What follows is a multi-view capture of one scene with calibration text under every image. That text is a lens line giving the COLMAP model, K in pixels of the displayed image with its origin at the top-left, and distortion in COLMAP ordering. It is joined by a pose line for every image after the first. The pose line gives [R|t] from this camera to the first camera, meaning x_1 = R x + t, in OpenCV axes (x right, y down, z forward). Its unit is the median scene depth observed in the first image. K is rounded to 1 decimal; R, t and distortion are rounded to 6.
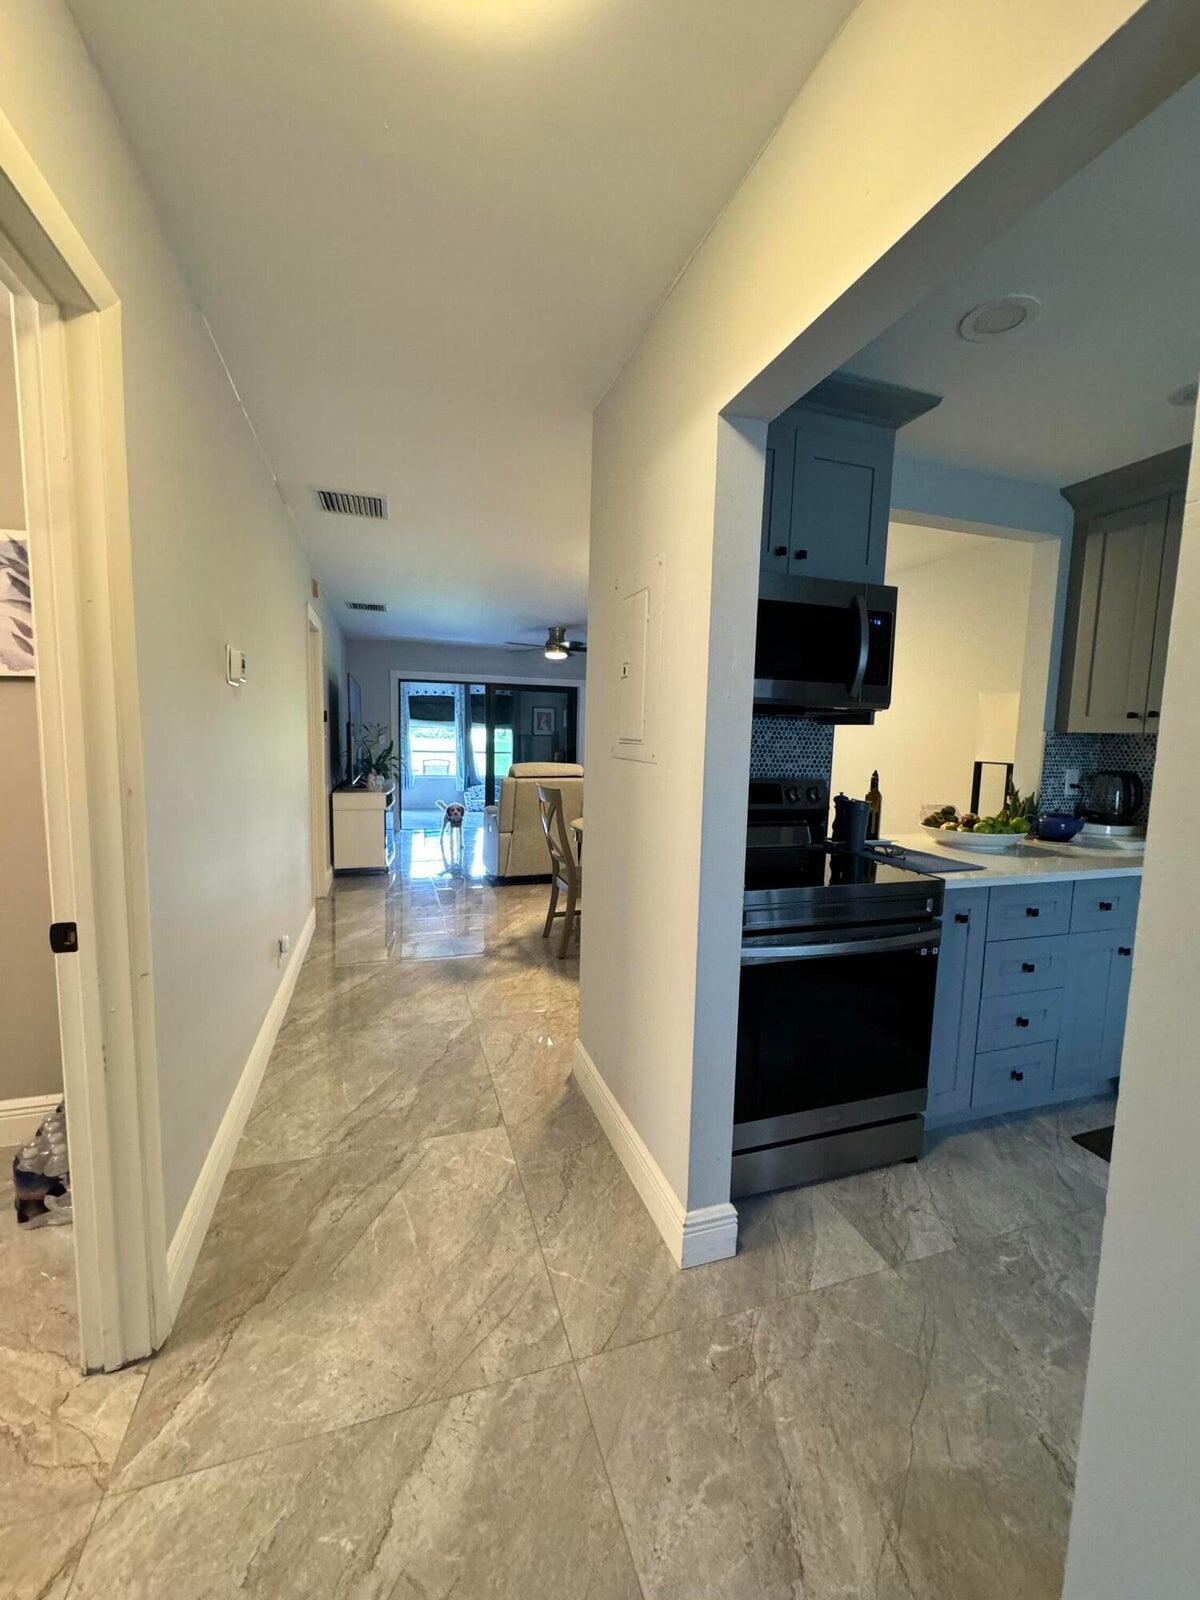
lens RADIAL K [[640.1, 0, 600.0], [0, 640.1, 800.0], [0, 0, 1]] dist [-0.003058, -0.000144]
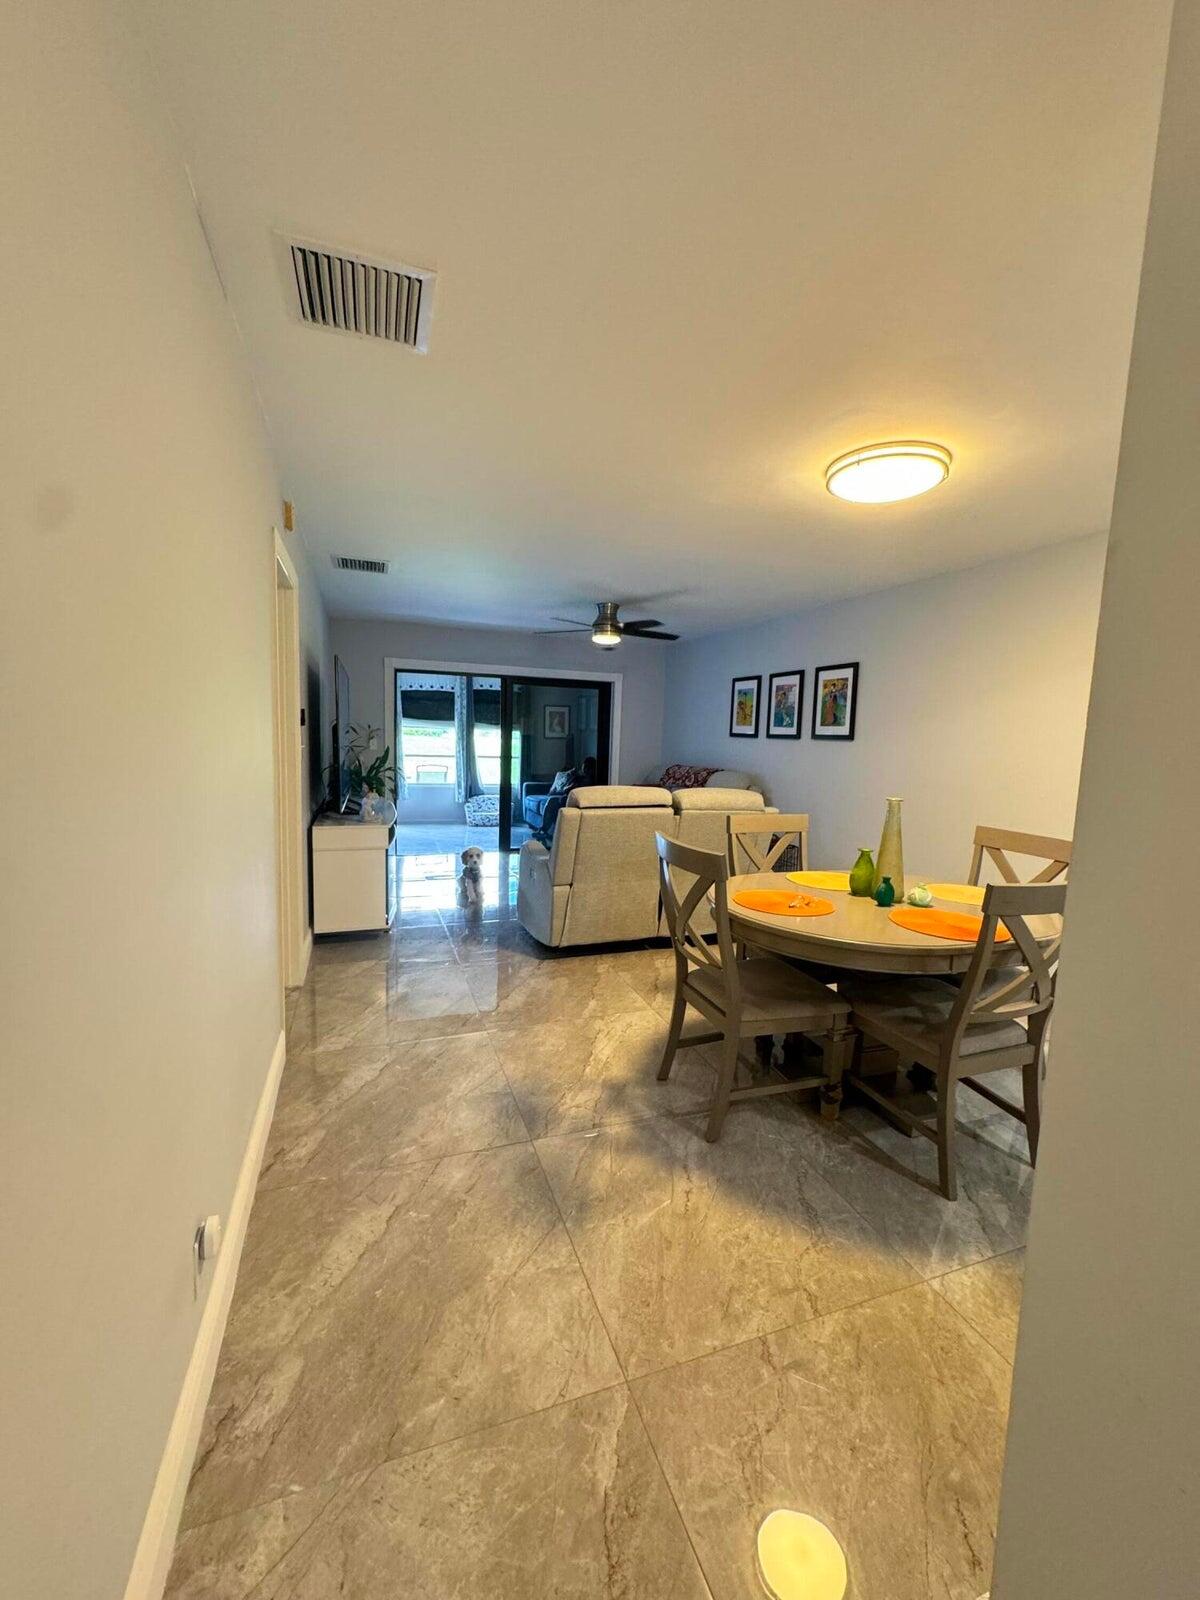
lens RADIAL K [[640.1, 0, 600.0], [0, 640.1, 800.0], [0, 0, 1]] dist [-0.003058, -0.000144]
pose [[0.999449, 0.005615, 0.032724, -0.107708], [-0.005716, 0.999979, 0.003001, -0.037427], [-0.032707, -0.003186, 0.999460, 0.247227]]
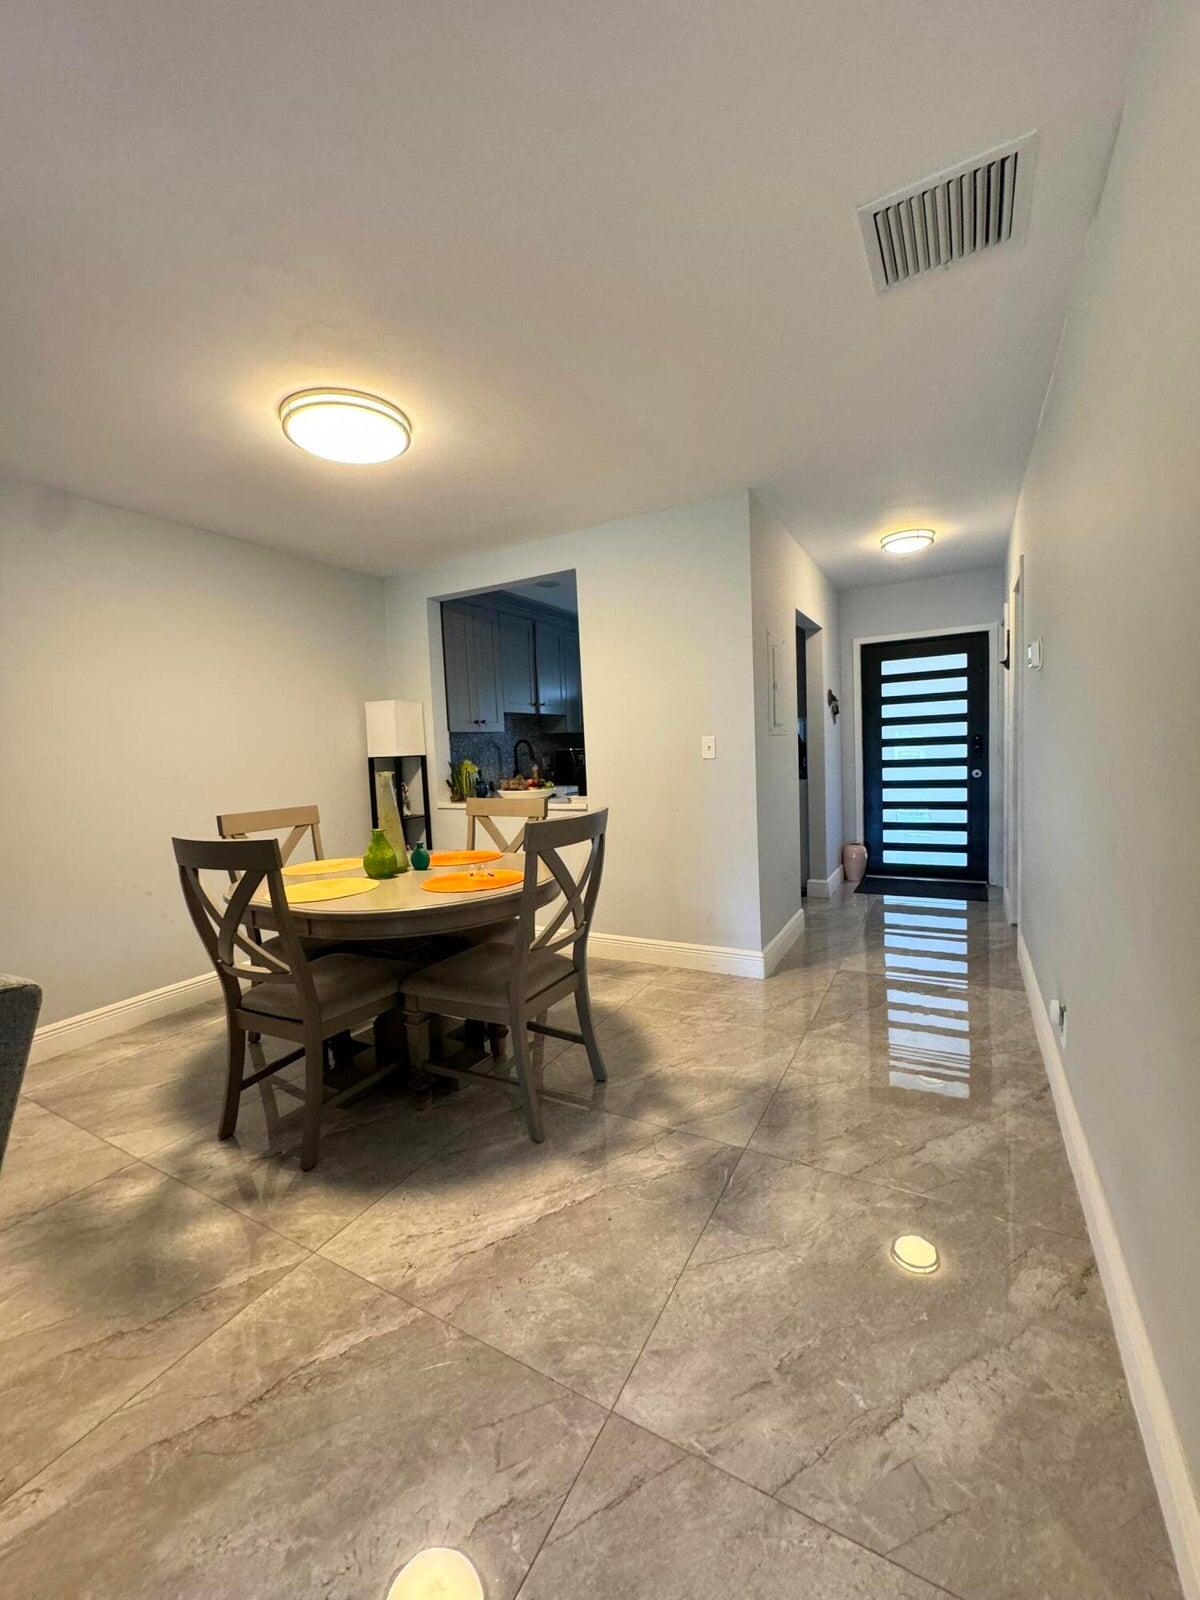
lens RADIAL K [[640.1, 0, 600.0], [0, 640.1, 800.0], [0, 0, 1]] dist [-0.003058, -0.000144]
pose [[-0.674901, -0.052922, 0.736009, -0.295947], [0.106072, 0.980108, 0.167738, -0.073536], [-0.730245, 0.191276, -0.655862, 0.795104]]
